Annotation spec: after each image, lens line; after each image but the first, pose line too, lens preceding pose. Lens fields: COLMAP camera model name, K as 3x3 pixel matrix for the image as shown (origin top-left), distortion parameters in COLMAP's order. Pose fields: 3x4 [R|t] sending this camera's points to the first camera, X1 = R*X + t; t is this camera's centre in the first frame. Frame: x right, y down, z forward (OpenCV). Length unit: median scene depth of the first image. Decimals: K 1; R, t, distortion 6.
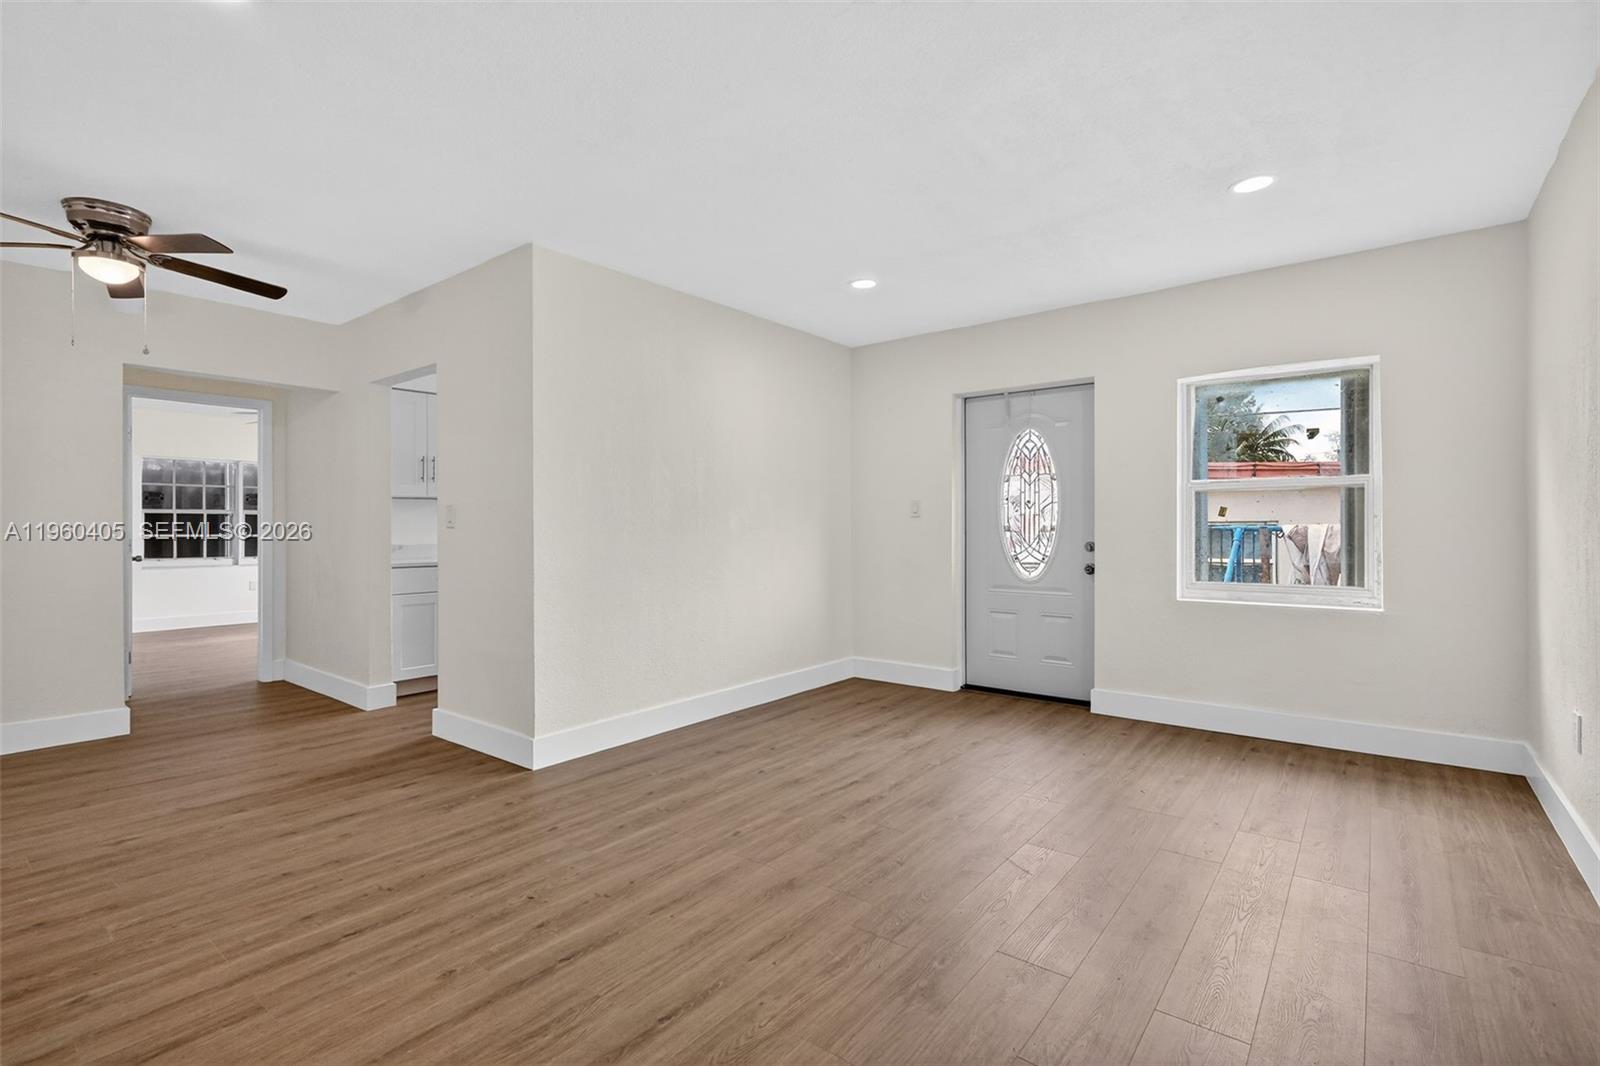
lens RADIAL K [[731.8, 0, 806.9], [0, 731.8, 534.8], [0, 0, 1]] dist [0.001258, 0.000194]
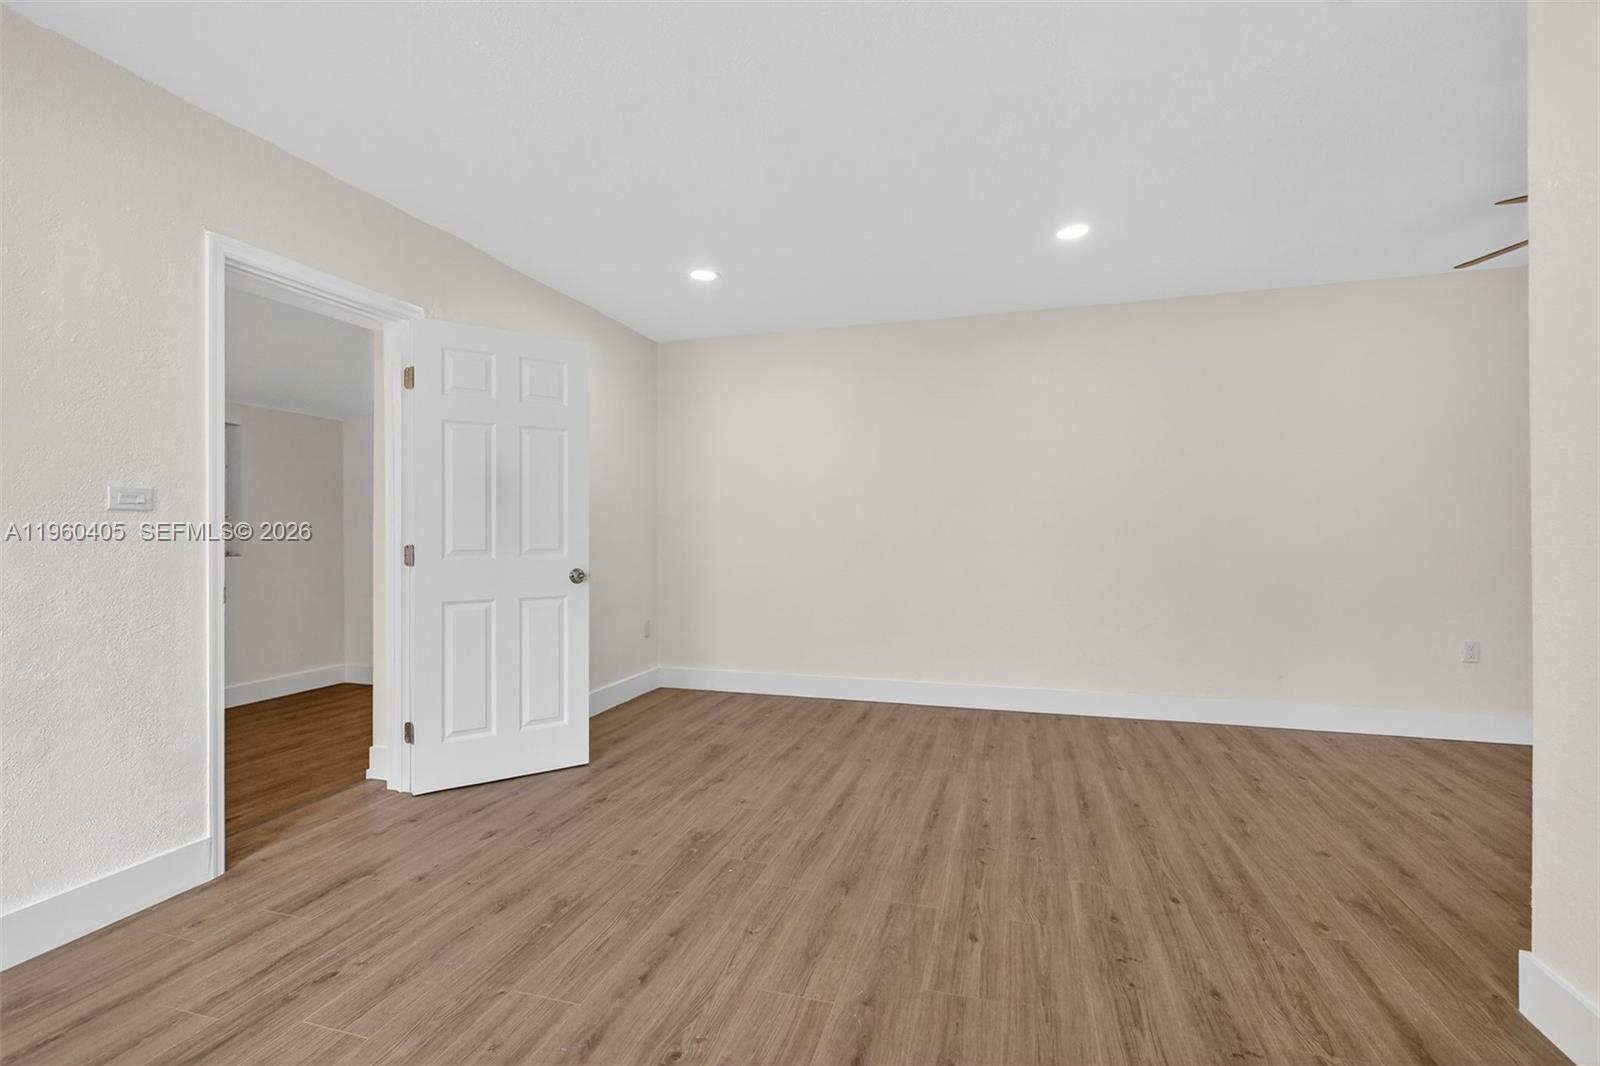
lens RADIAL K [[731.8, 0, 806.9], [0, 731.8, 534.8], [0, 0, 1]] dist [0.001258, 0.000194]
pose [[-0.928360, 0.007924, -0.371599, 0.297799], [0.003141, 0.999904, 0.013475, -0.014842], [0.371670, 0.011343, -0.928296, 1.435702]]
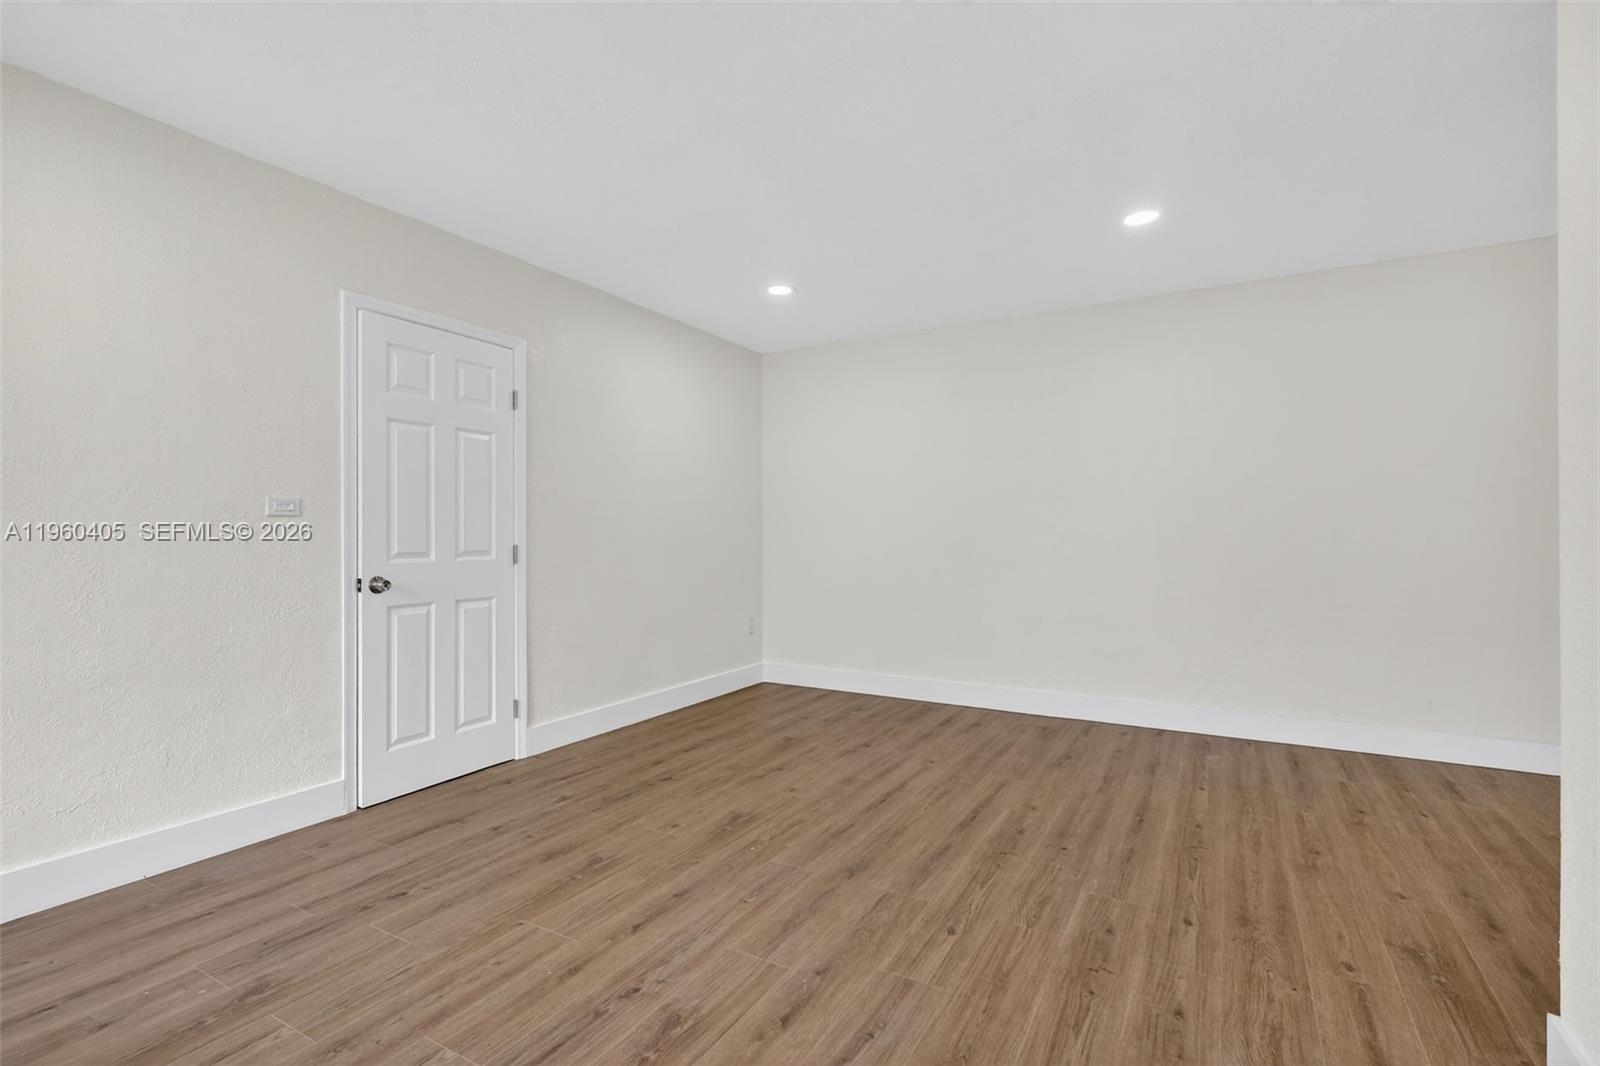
lens RADIAL K [[746.3, 0, 811.2], [0, 746.3, 533.1], [0, 0, 1]] dist [0.001307, 0.000614]
pose [[-0.988454, 0.005886, -0.151404, 0.144508], [0.004796, 0.999960, 0.007566, -0.013937], [0.151443, 0.006753, -0.988443, 1.539755]]
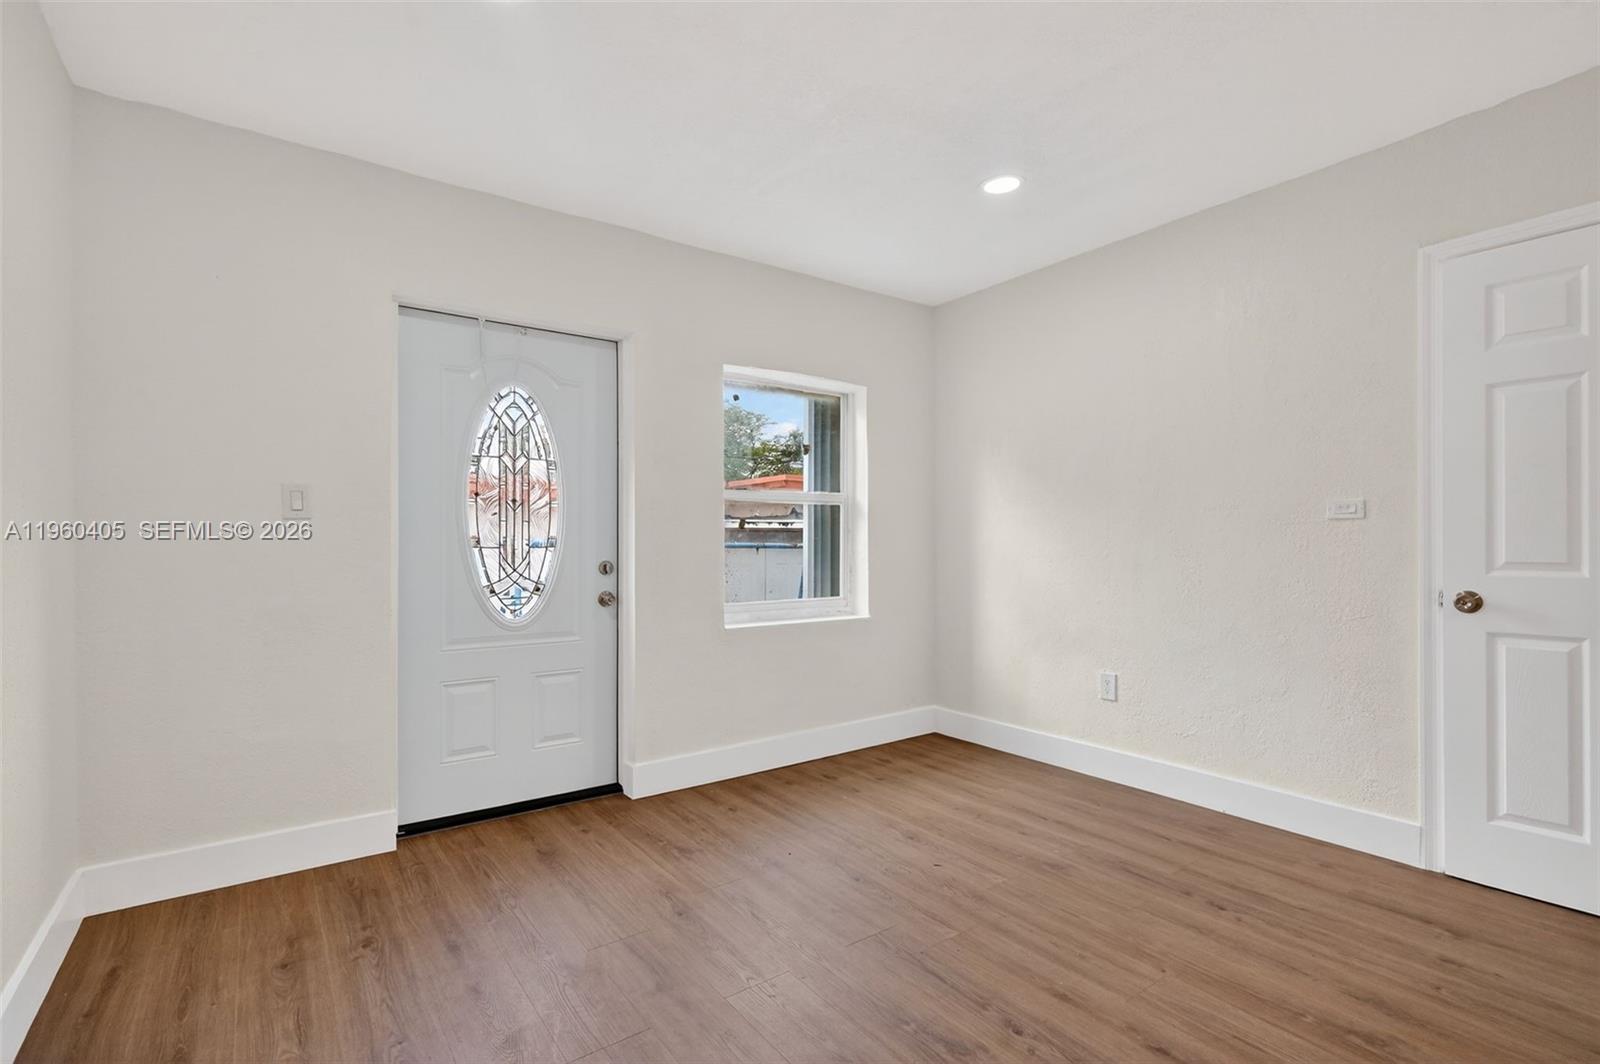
lens RADIAL K [[737.6, 0, 776.2], [0, 737.6, 537.3], [0, 0, 1]] dist [0.001834, 0.000236]
pose [[0.292605, 0.007390, 0.956205, -0.383113], [0.010214, 0.999889, -0.010853, -0.006649], [-0.956179, 0.012943, 0.292497, 0.937167]]
